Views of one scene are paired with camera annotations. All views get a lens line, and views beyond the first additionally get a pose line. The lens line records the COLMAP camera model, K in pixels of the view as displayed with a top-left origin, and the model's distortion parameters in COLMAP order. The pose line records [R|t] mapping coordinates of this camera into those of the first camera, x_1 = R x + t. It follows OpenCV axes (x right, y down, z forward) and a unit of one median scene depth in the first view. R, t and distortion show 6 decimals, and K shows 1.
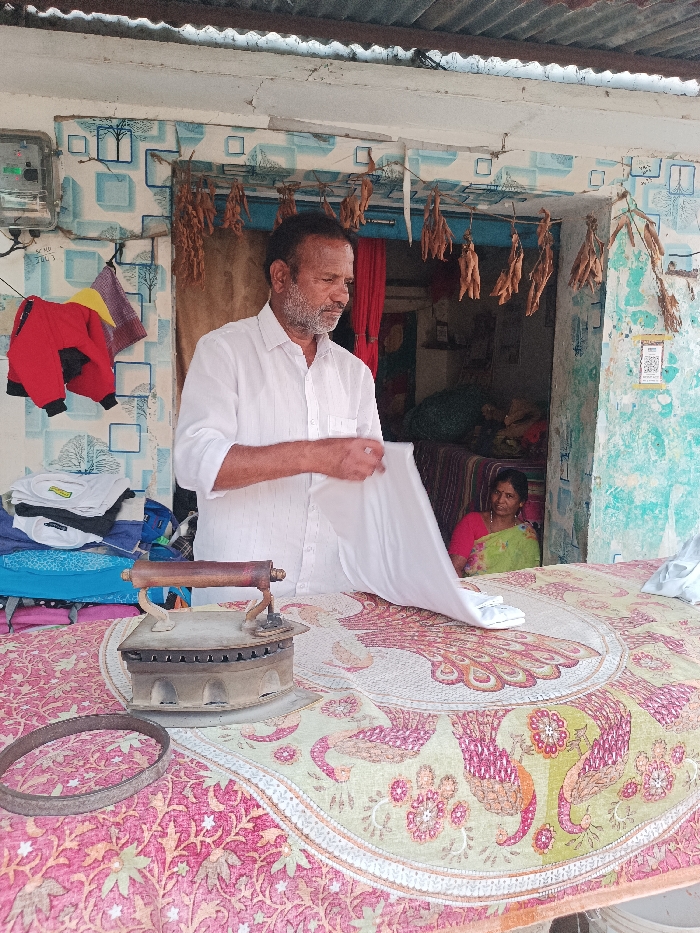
lens RADIAL K [[710.5, 0, 348.2], [0, 710.5, 462.2], [0, 0, 1]] dist [0.009850, -0.001662]
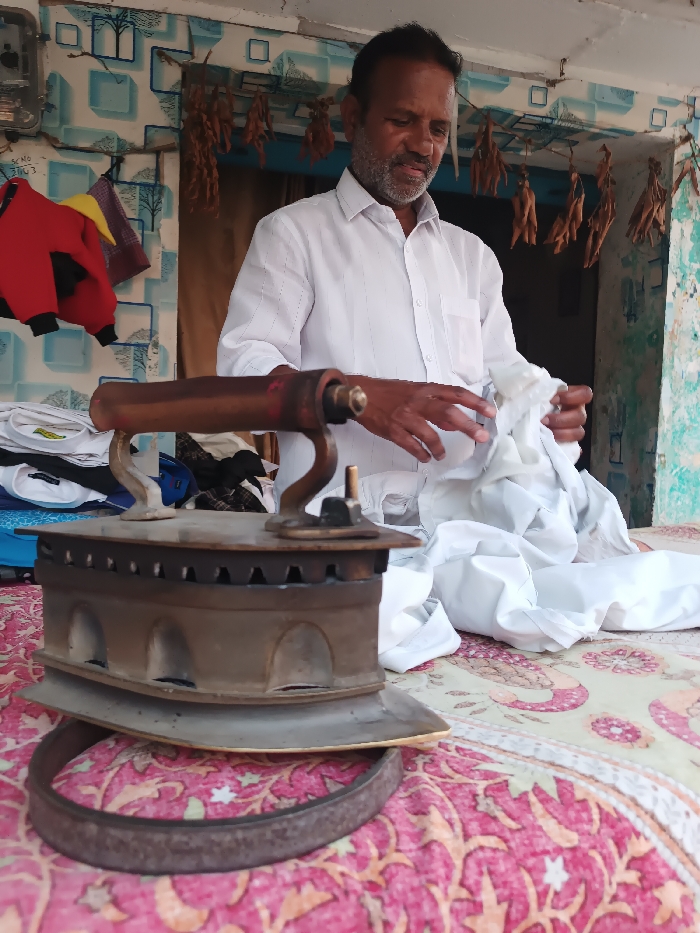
lens RADIAL K [[706.1, 0, 350.0], [0, 706.1, 466.5], [0, 0, 1]] dist [-0.002042, 0.003514]
pose [[0.996835, 0.001075, 0.079489, -0.117514], [0.003237, 0.998530, -0.054097, 0.093092], [-0.079430, 0.054183, 0.995367, 0.188456]]
